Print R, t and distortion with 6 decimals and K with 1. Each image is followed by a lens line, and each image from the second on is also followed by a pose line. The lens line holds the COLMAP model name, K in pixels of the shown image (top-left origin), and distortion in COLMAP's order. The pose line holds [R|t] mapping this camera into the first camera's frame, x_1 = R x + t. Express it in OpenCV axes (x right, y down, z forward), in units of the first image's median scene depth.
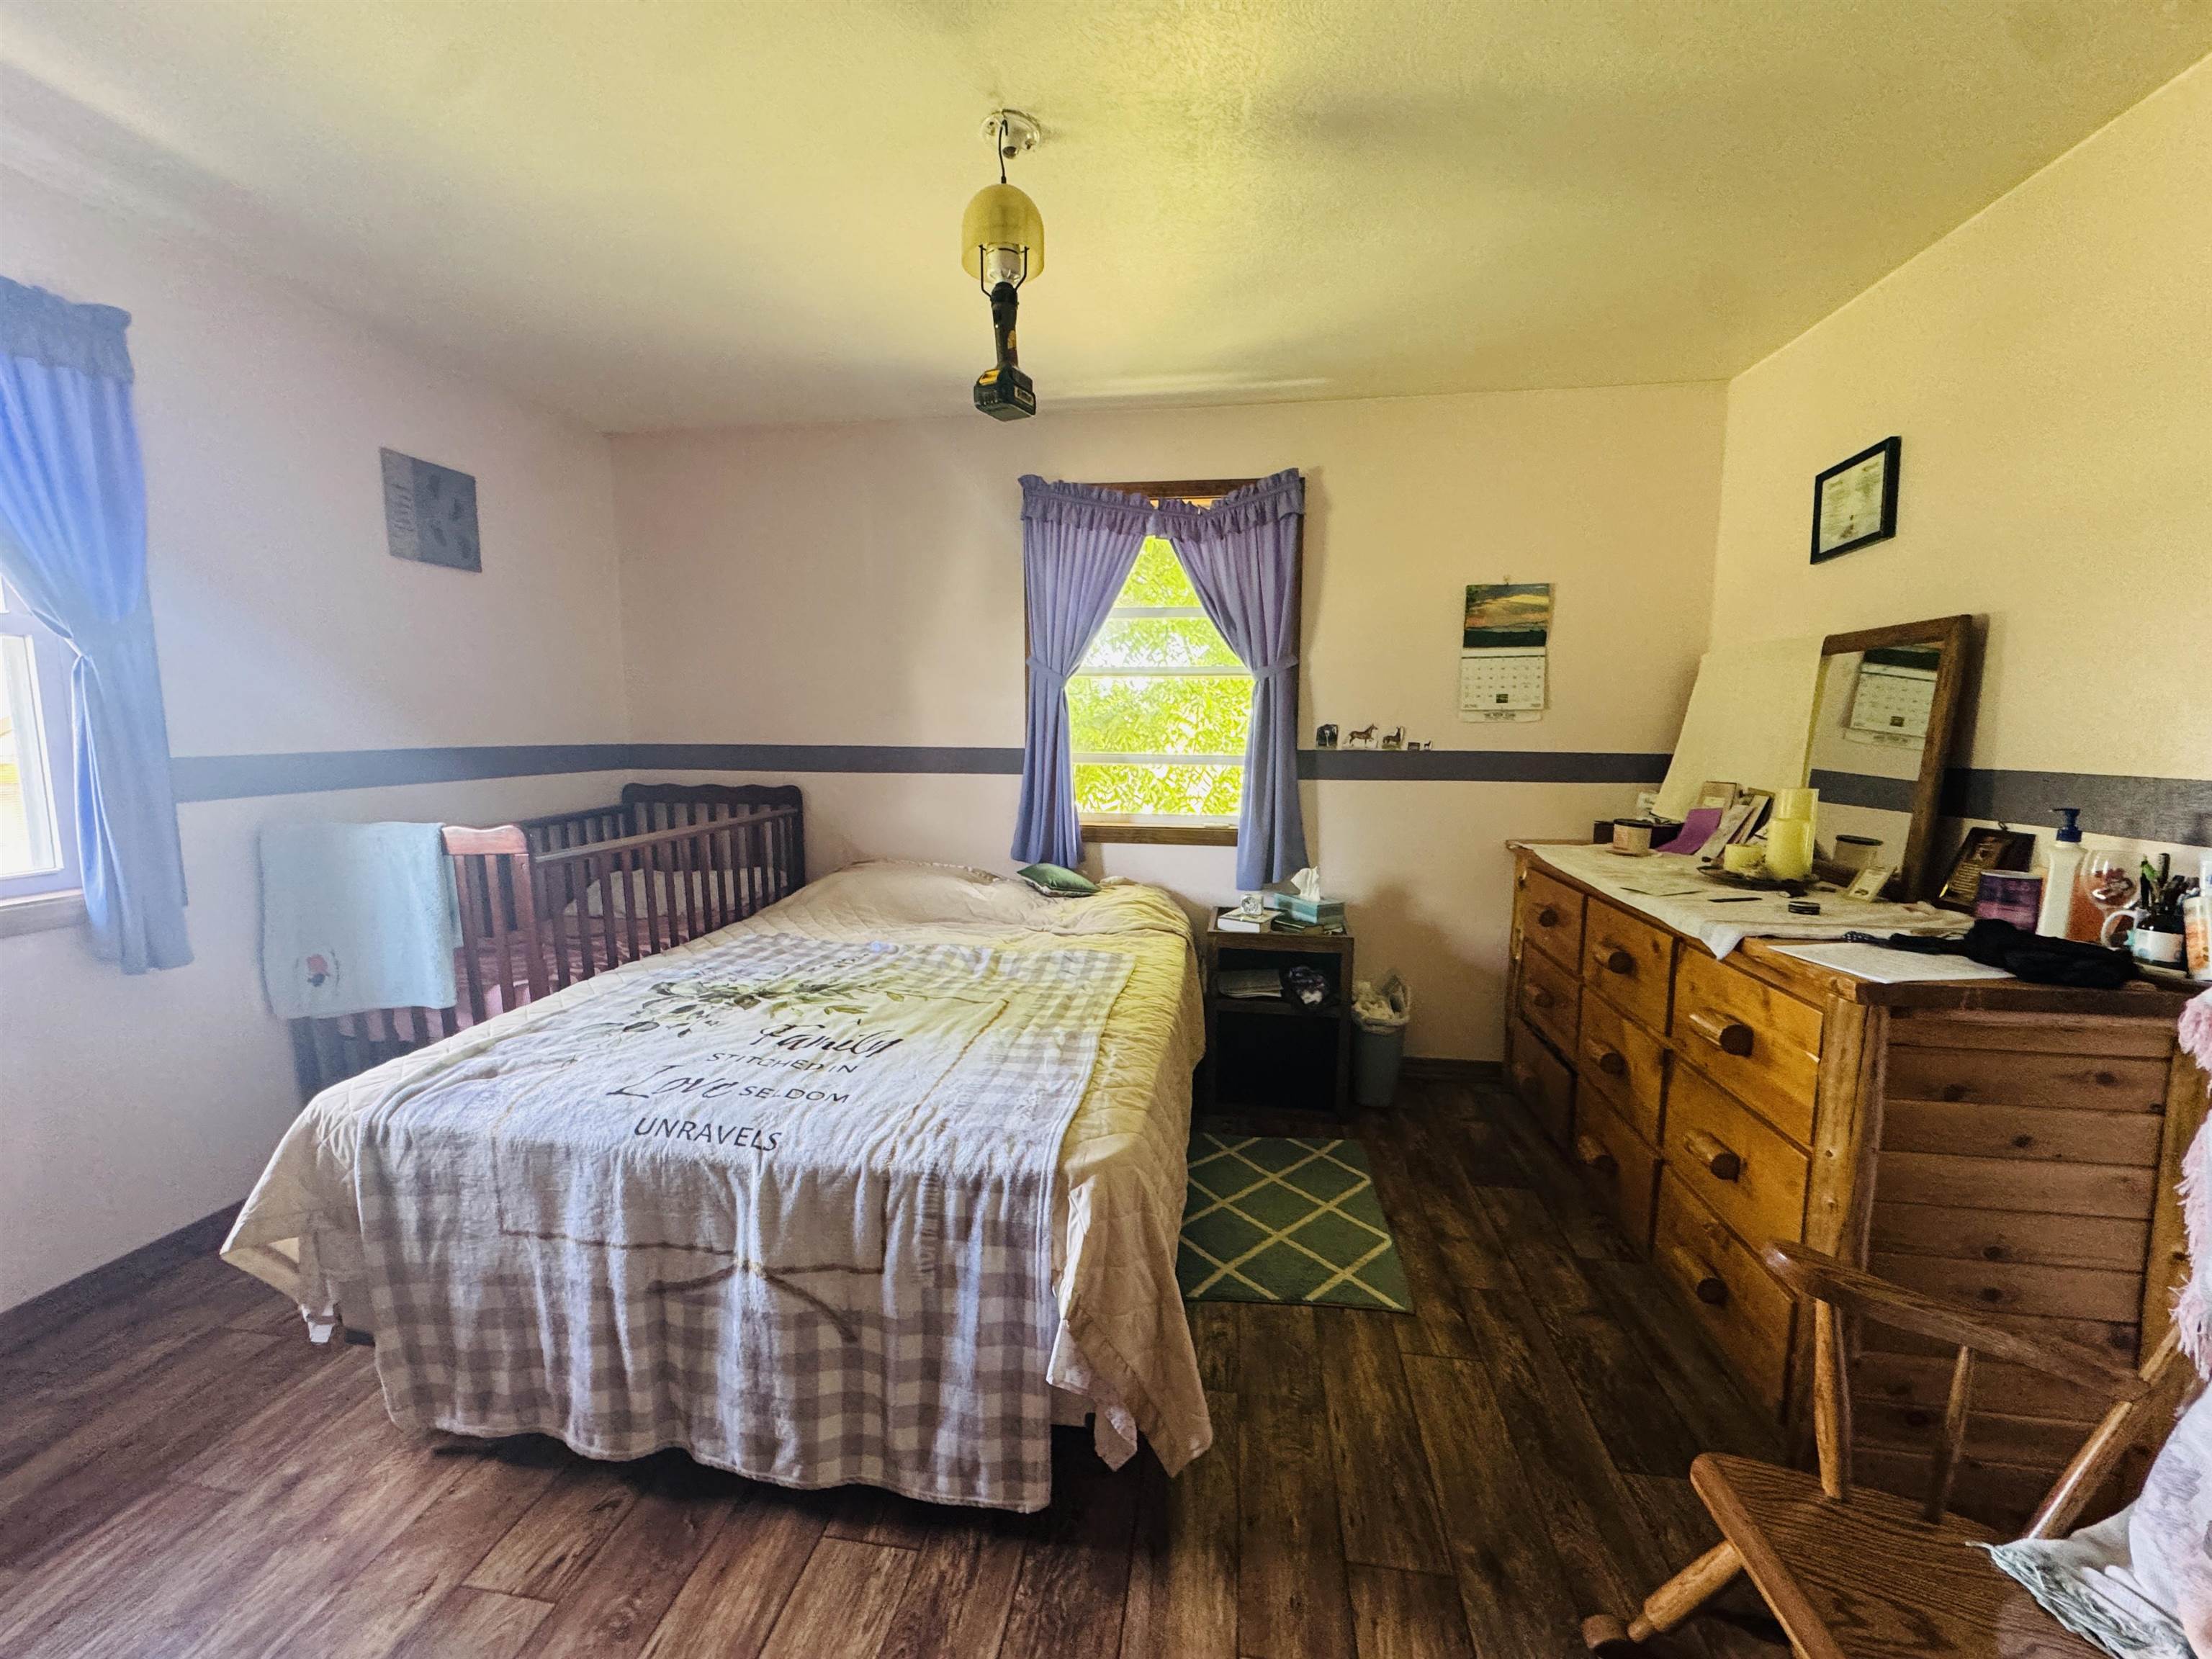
lens RADIAL K [[884.1, 0, 1103.1], [0, 884.1, 832.8], [0, 0, 1]] dist [-0.002414, 0.000386]
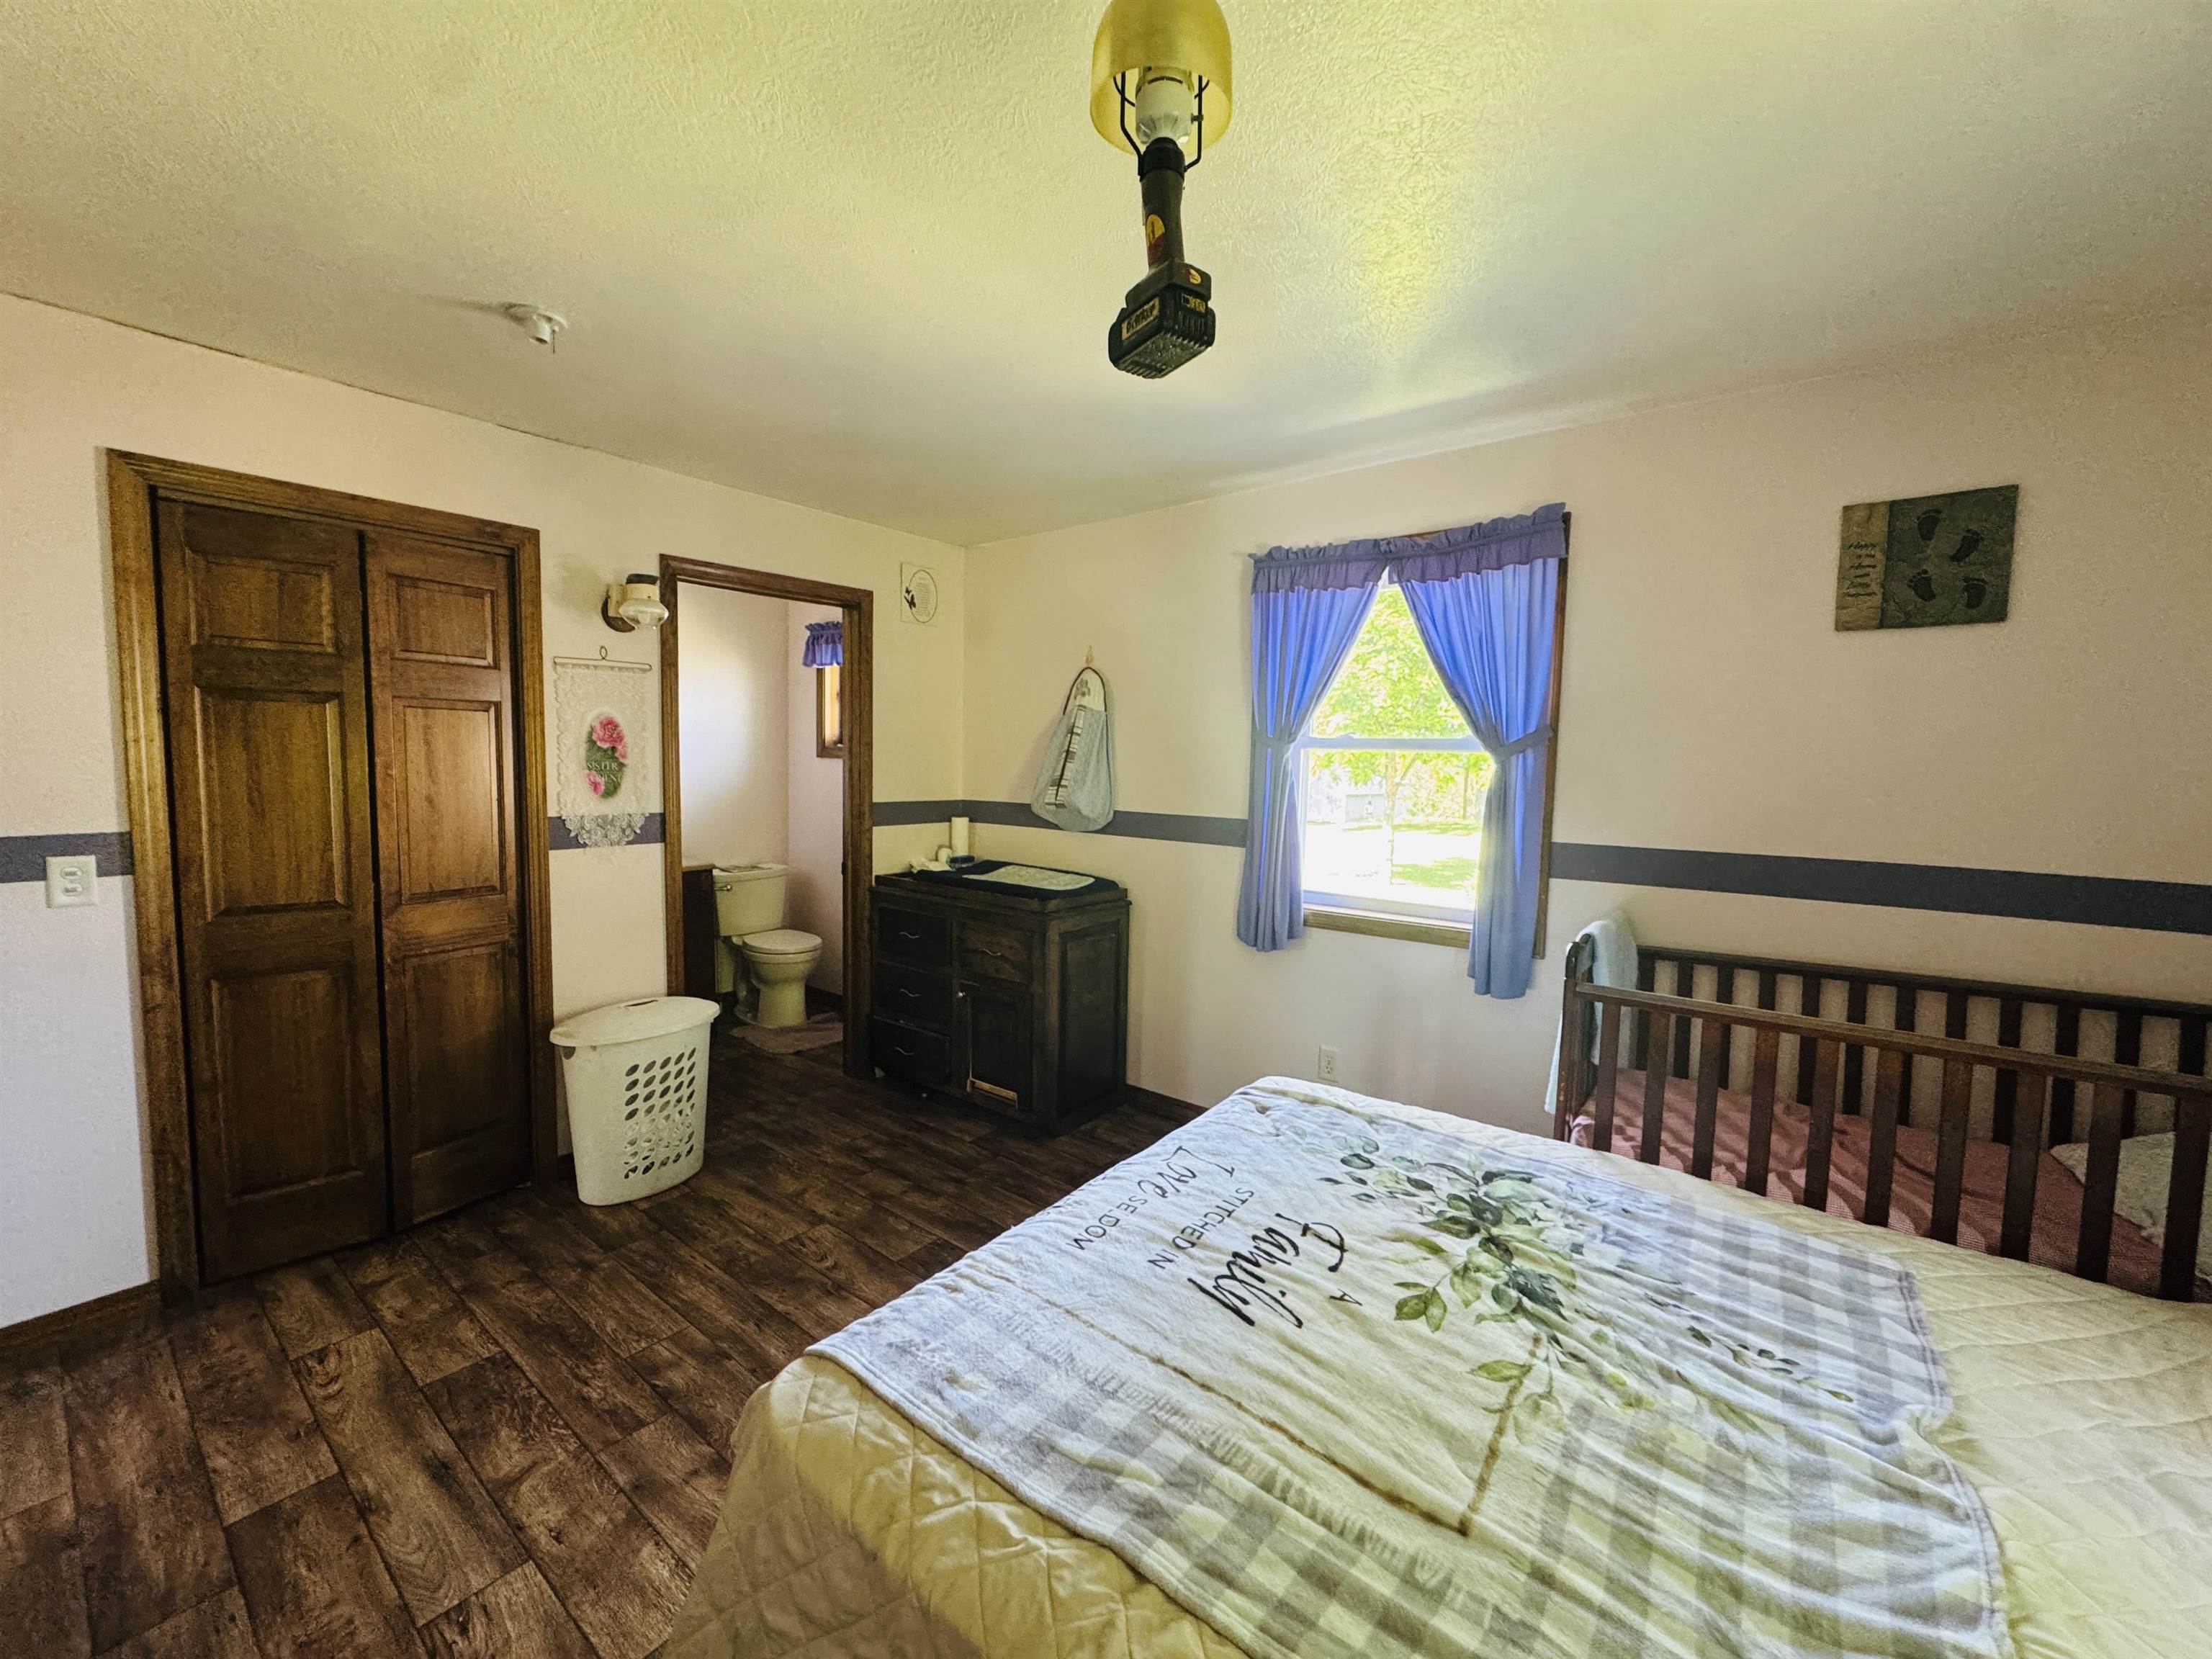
lens RADIAL K [[884.1, 0, 1104.8], [0, 884.1, 817.0], [0, 0, 1]] dist [-0.002414, 0.000386]
pose [[-0.496066, 0.048912, -0.866906, 0.362284], [-0.123868, 0.984214, 0.126411, -0.201498], [0.859404, 0.170090, -0.482177, 1.062989]]
